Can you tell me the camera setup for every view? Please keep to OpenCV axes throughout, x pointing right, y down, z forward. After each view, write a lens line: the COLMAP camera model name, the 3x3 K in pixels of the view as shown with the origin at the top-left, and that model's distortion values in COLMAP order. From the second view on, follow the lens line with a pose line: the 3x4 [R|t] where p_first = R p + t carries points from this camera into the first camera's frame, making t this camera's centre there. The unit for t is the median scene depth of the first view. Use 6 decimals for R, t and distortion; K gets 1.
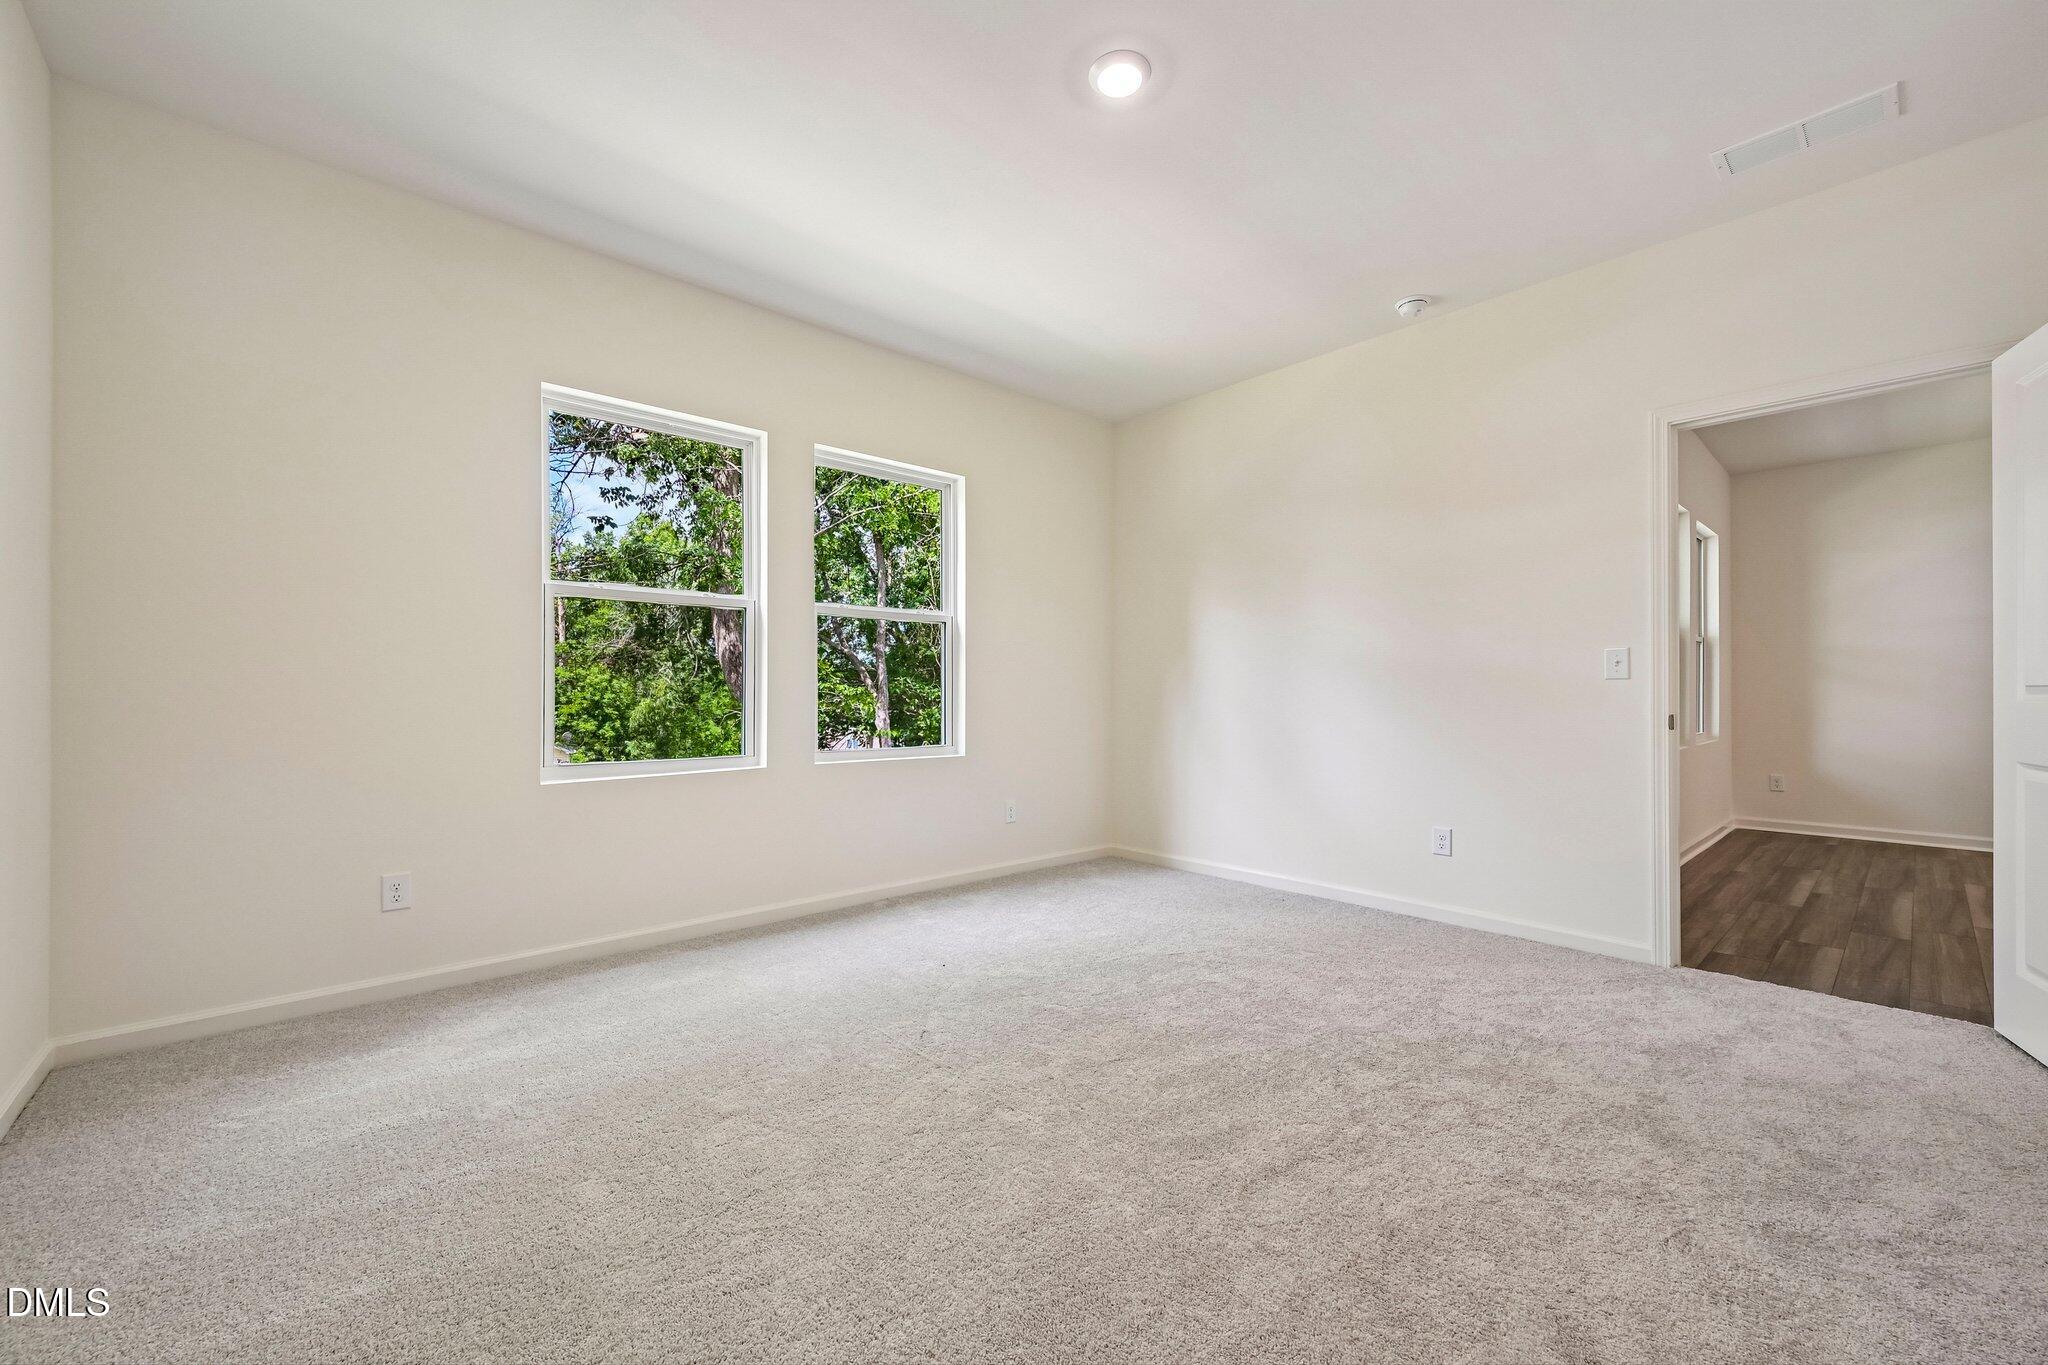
lens RADIAL K [[807.1, 0, 1023.2], [0, 807.1, 686.4], [0, 0, 1]] dist [0.000986, -0.000145]
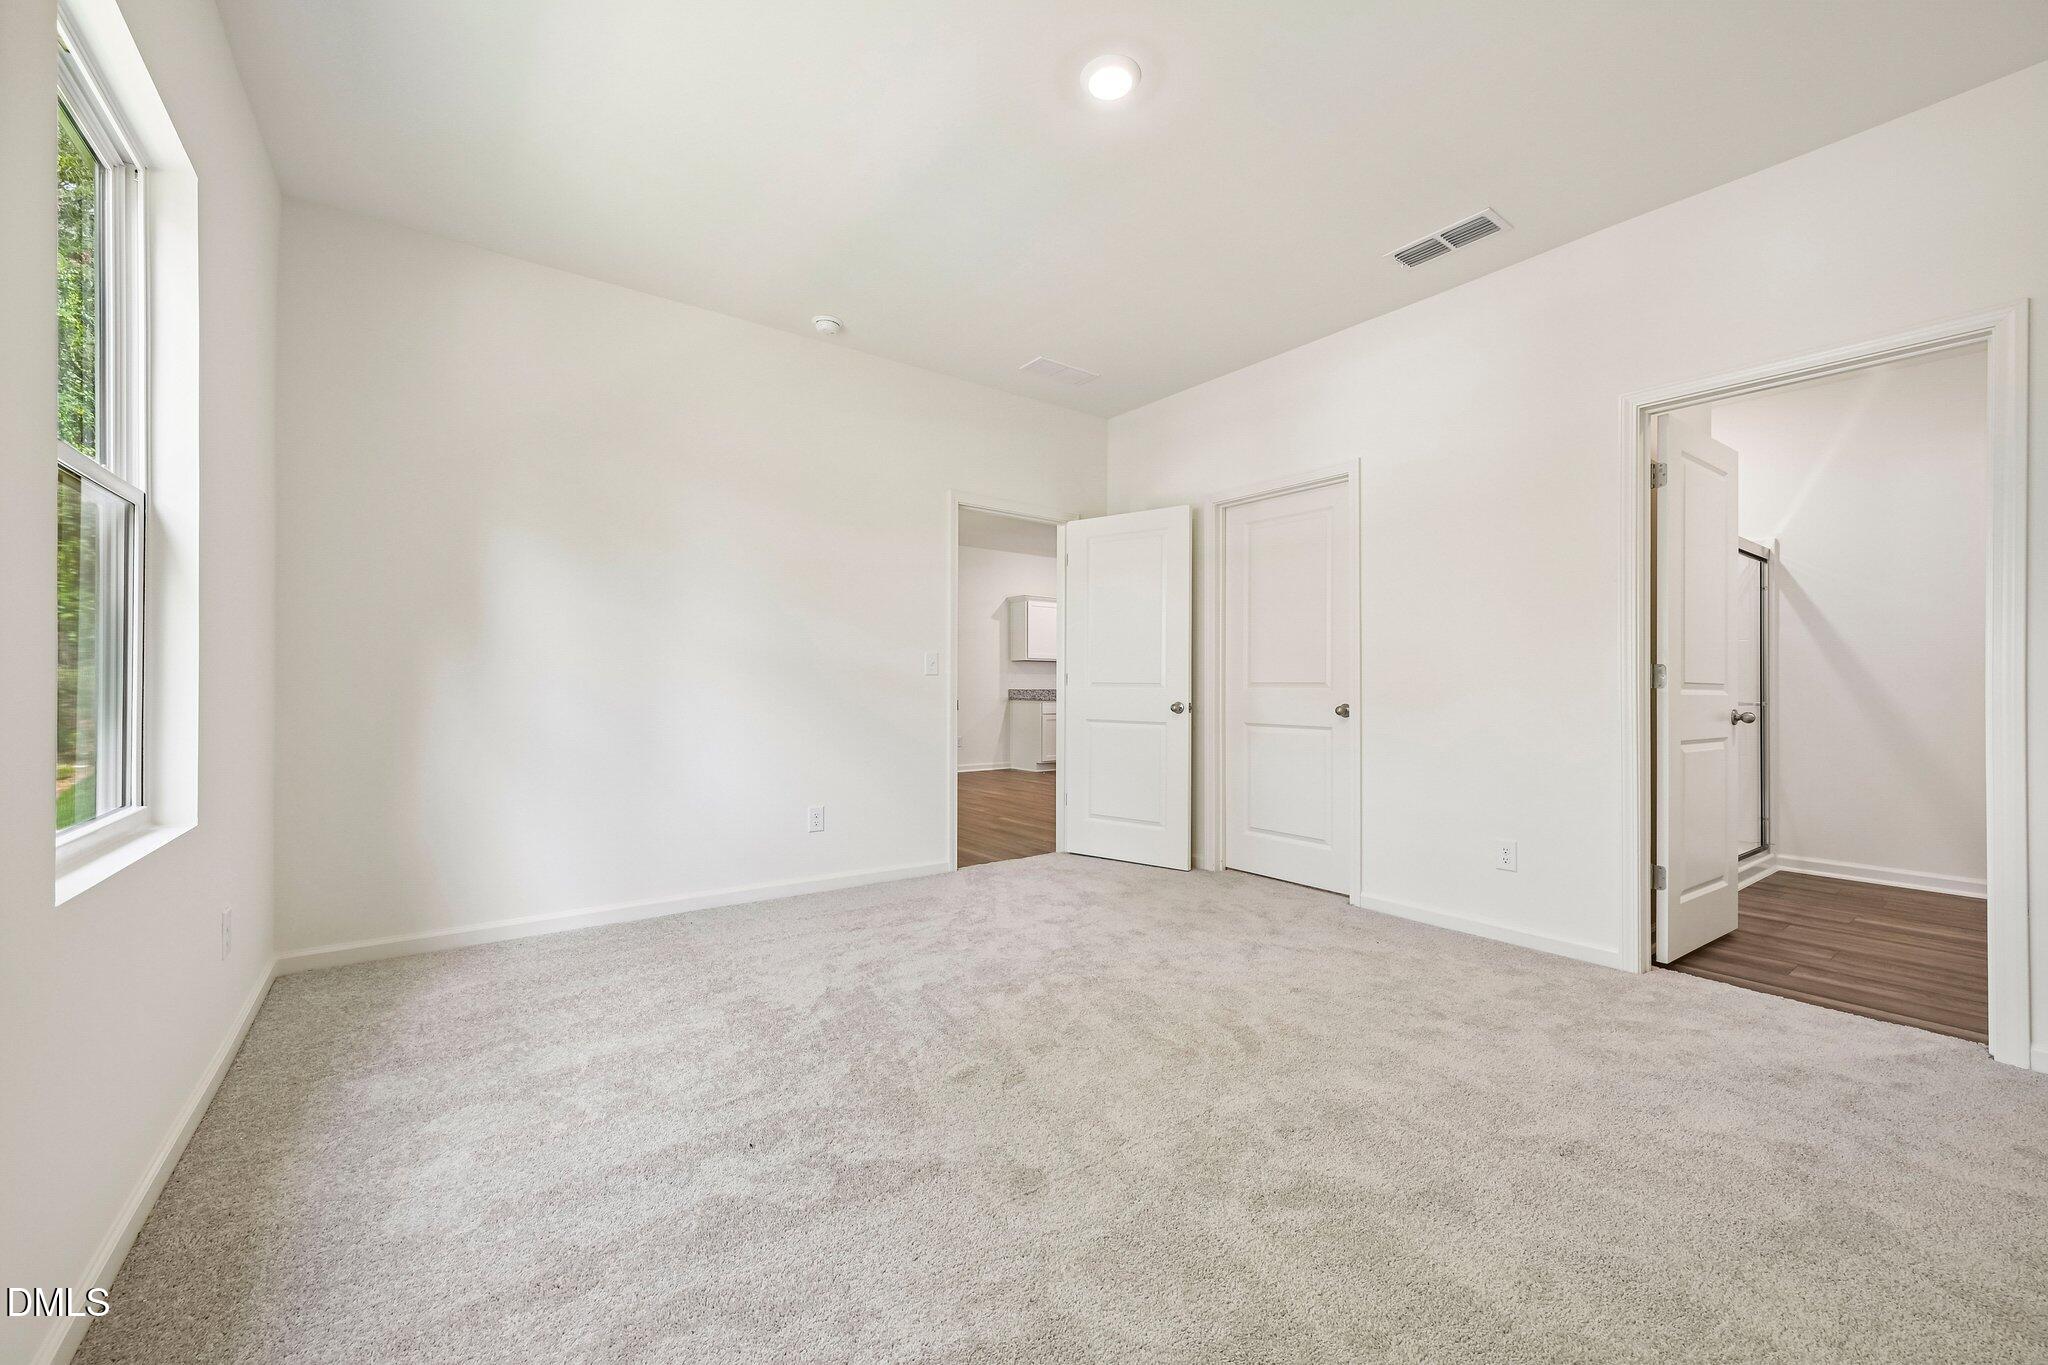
lens RADIAL K [[807.1, 0, 1023.2], [0, 807.1, 686.4], [0, 0, 1]] dist [0.000986, -0.000145]
pose [[0.105689, 0.002252, 0.994397, -0.708180], [-0.008411, 0.999964, -0.001371, 0.014612], [-0.994364, -0.008219, 0.105704, 0.798102]]
